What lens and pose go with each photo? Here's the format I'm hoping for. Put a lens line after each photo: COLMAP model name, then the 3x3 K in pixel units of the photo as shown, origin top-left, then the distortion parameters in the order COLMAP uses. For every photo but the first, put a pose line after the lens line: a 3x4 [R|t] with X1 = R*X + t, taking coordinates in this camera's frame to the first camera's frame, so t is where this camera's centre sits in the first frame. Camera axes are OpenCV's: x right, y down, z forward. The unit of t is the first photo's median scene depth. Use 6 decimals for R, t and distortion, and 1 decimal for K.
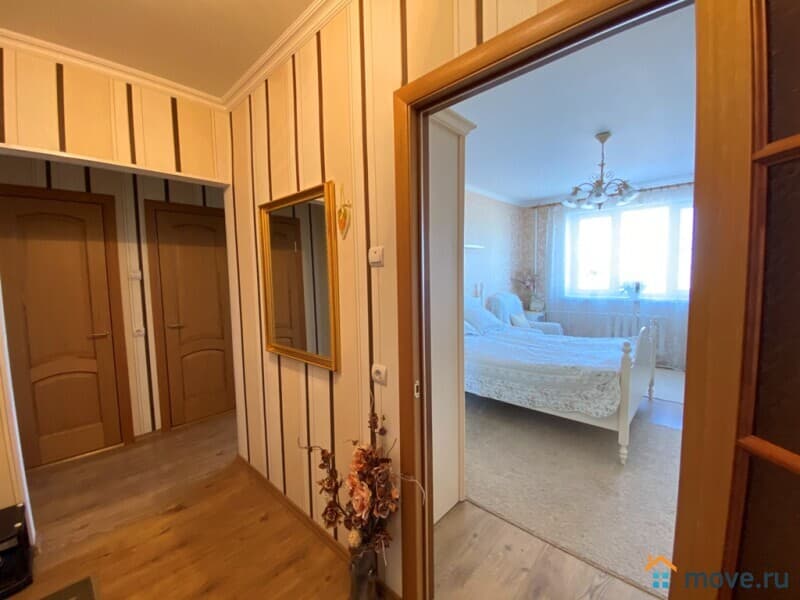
lens RADIAL K [[322.4, 0, 401.9], [0, 322.4, 299.6], [0, 0, 1]] dist [0.030127, -0.024905]
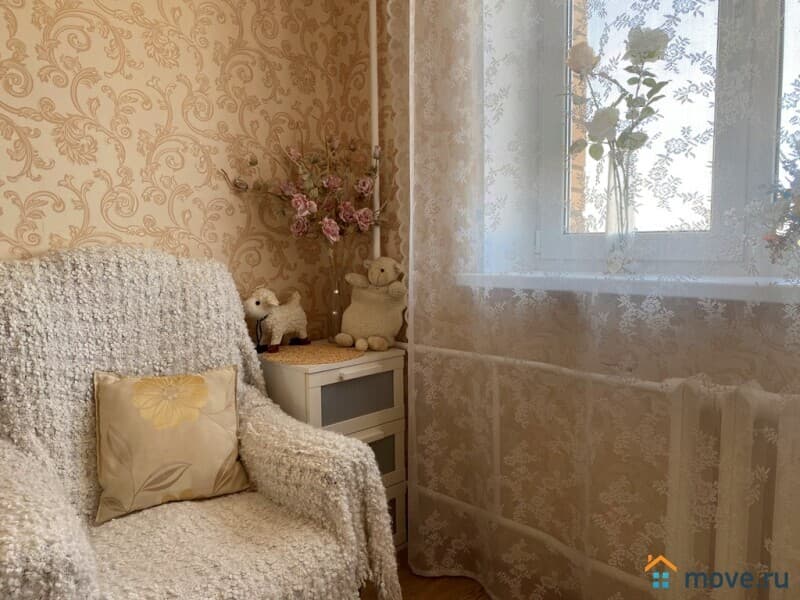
lens RADIAL K [[608.5, 0, 406.1], [0, 608.5, 293.8], [0, 0, 1]] dist [0.067071, -0.083012]
pose [[0.998438, 0.013744, -0.054153, 1.508776], [-0.013180, 0.999855, 0.010761, -0.007192], [0.054293, -0.010030, 0.998475, 2.055955]]
